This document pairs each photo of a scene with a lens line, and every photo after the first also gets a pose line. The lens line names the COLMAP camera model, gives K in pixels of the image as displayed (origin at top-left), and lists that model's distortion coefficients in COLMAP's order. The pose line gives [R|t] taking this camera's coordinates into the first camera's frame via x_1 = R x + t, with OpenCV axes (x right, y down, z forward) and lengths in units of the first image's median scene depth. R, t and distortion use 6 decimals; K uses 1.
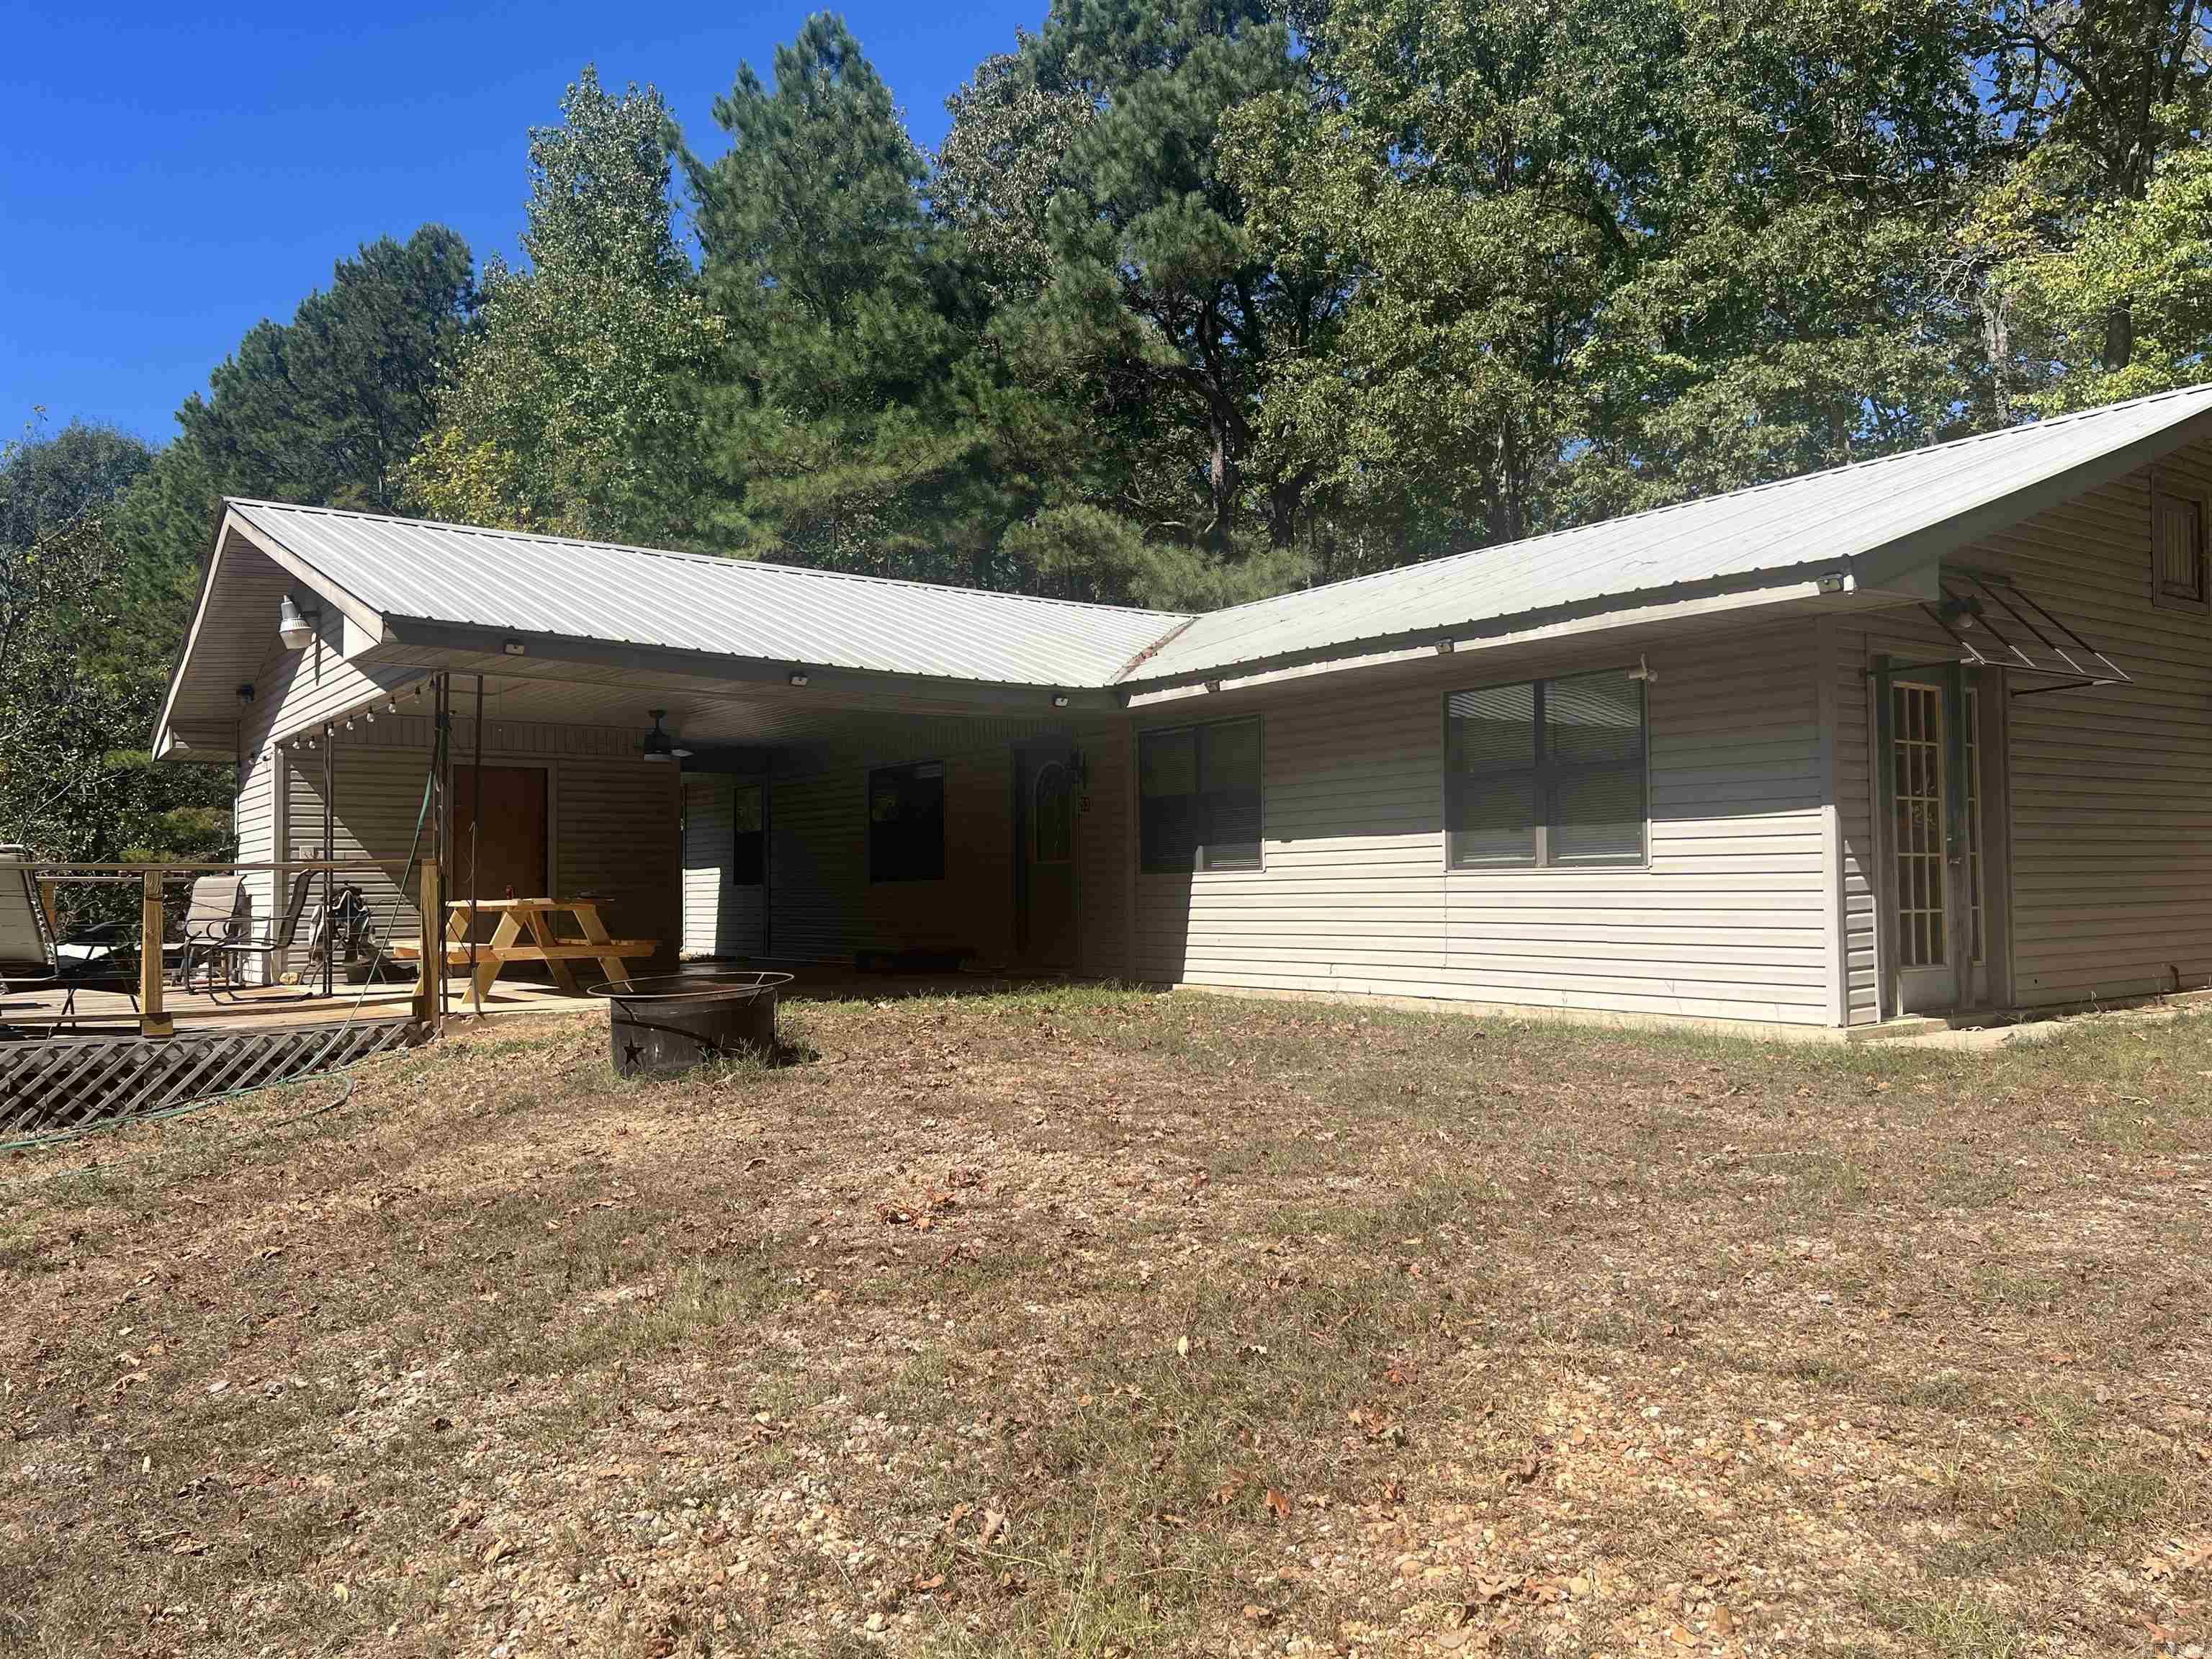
lens RADIAL K [[1671.2, 0, 1102.7], [0, 1671.2, 836.6], [0, 0, 1]] dist [0.047665, -0.054615]
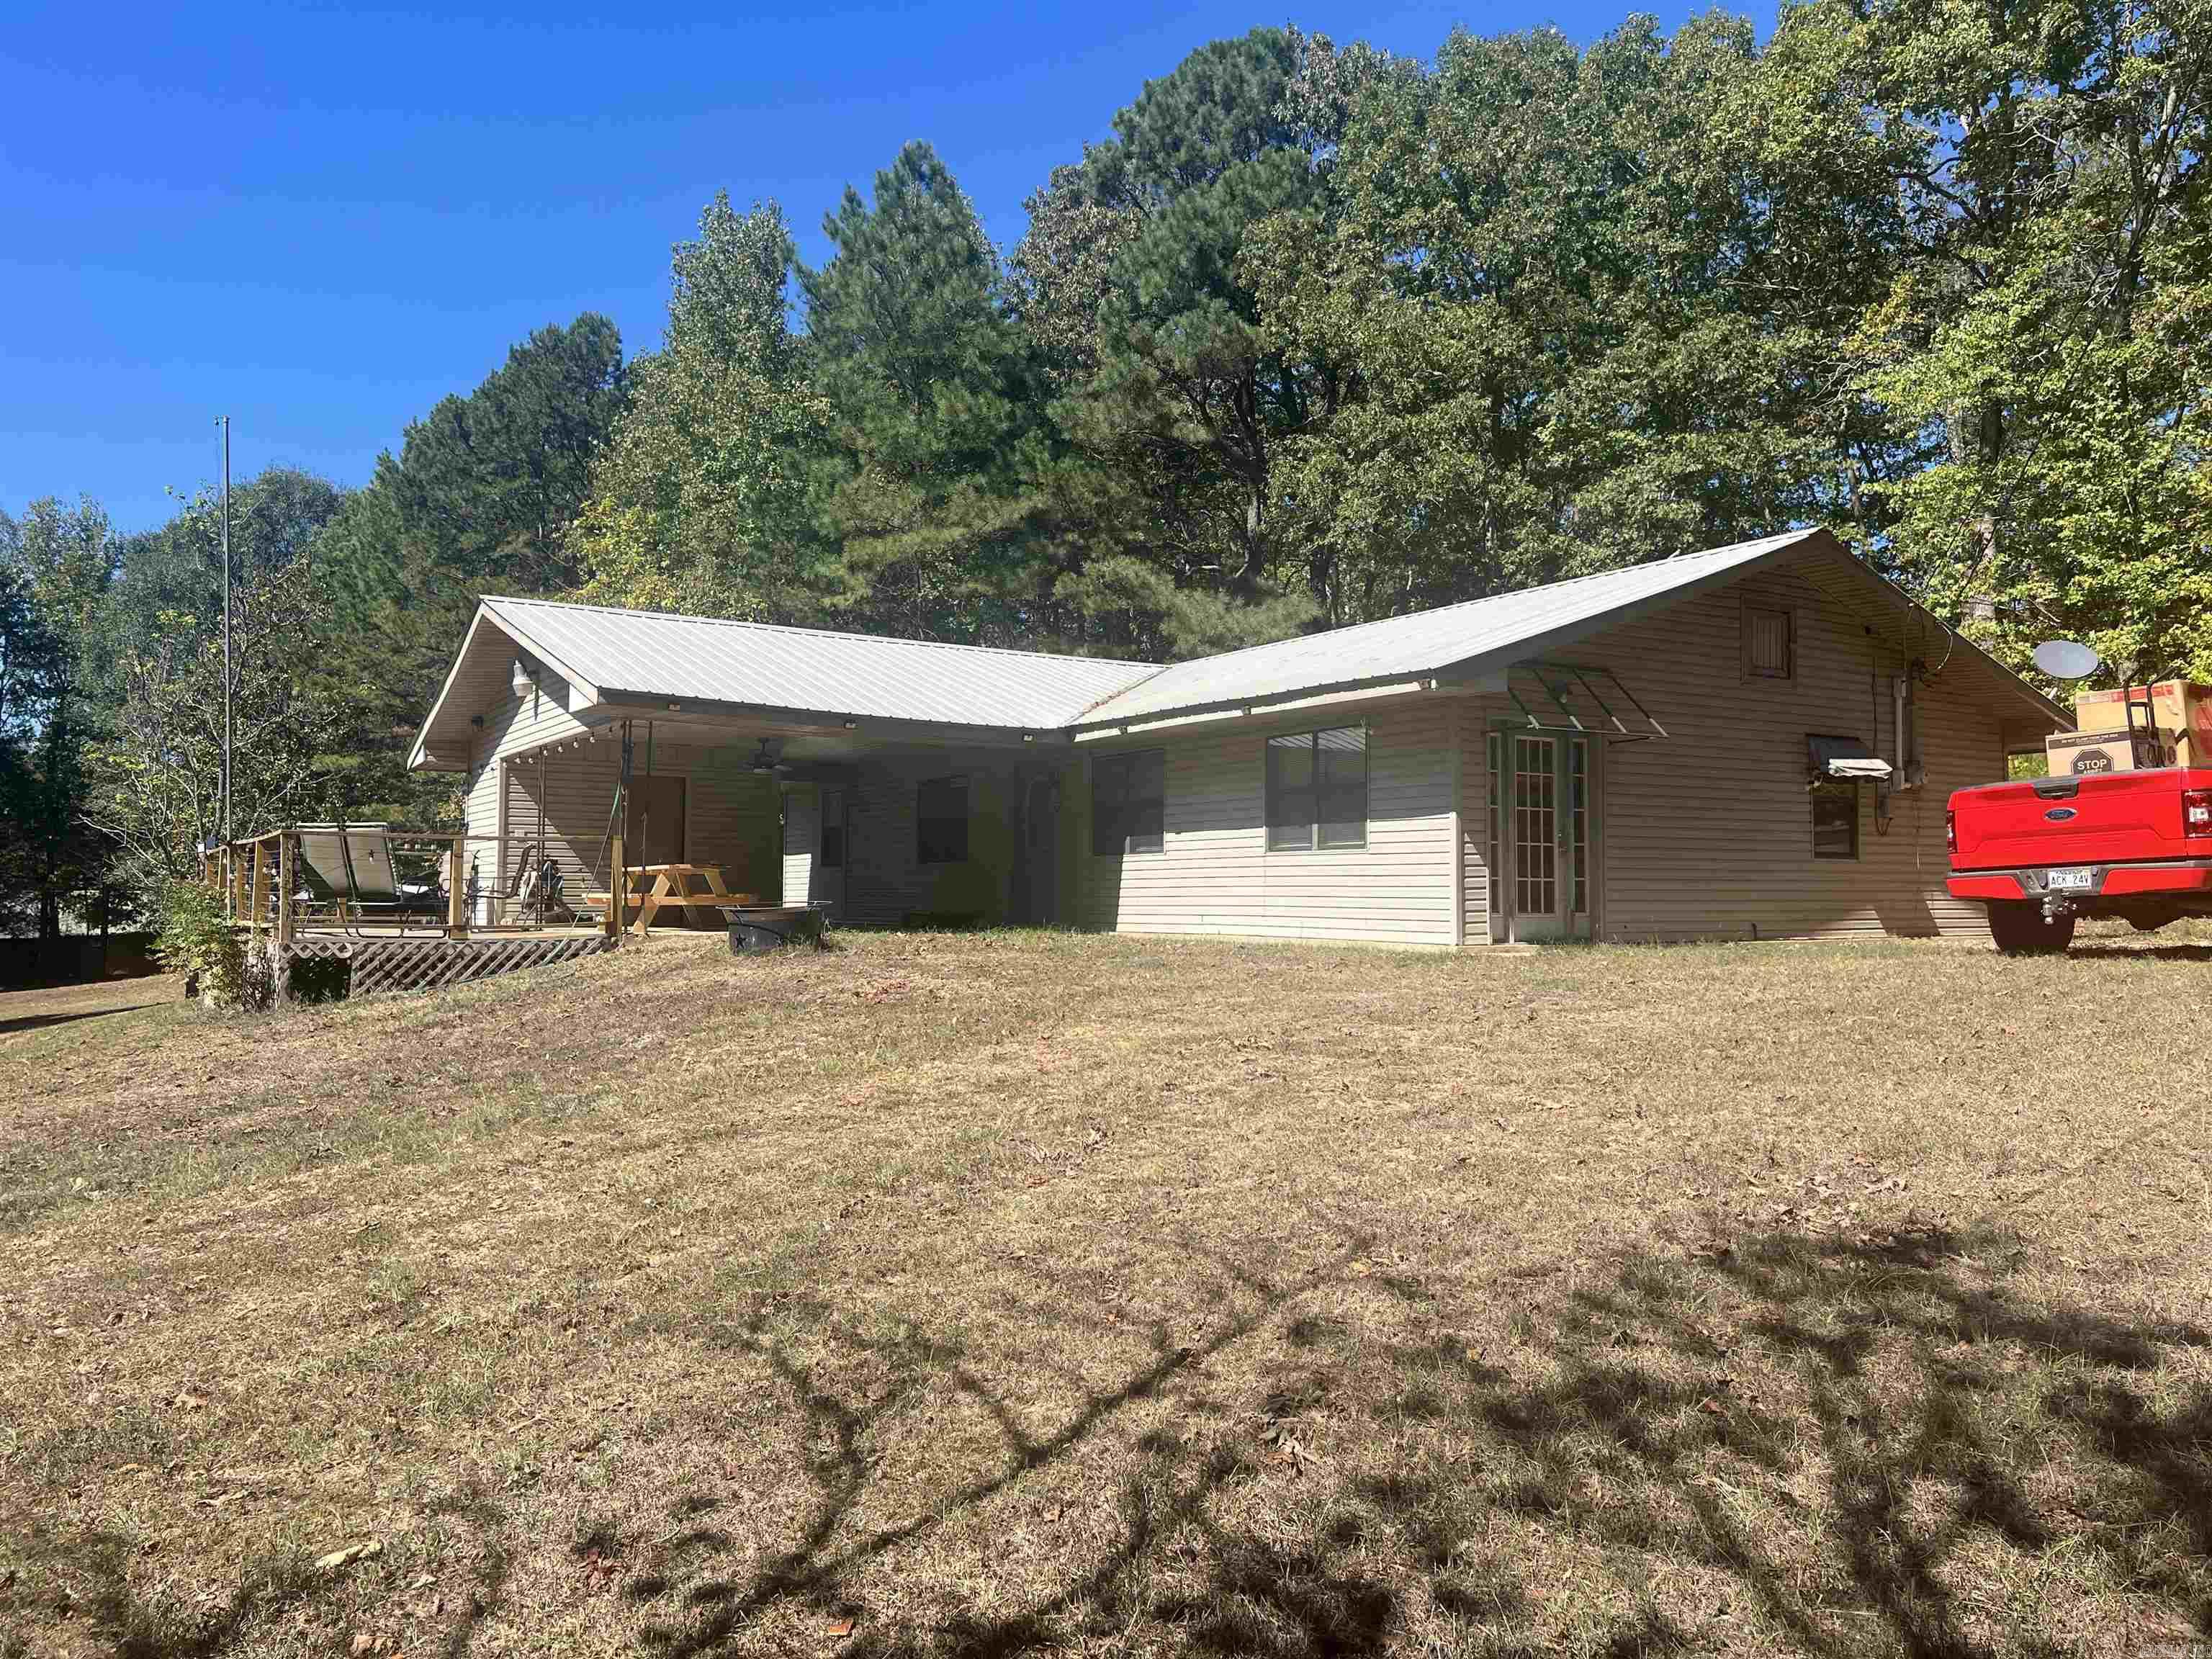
lens RADIAL K [[1671.2, 0, 1122.5], [0, 1671.2, 833.2], [0, 0, 1]] dist [0.047665, -0.054615]
pose [[0.998391, 0.012297, -0.055351, 0.065364], [-0.012613, 0.999906, -0.005359, 0.005106], [0.055280, 0.006048, 0.998453, -0.221335]]
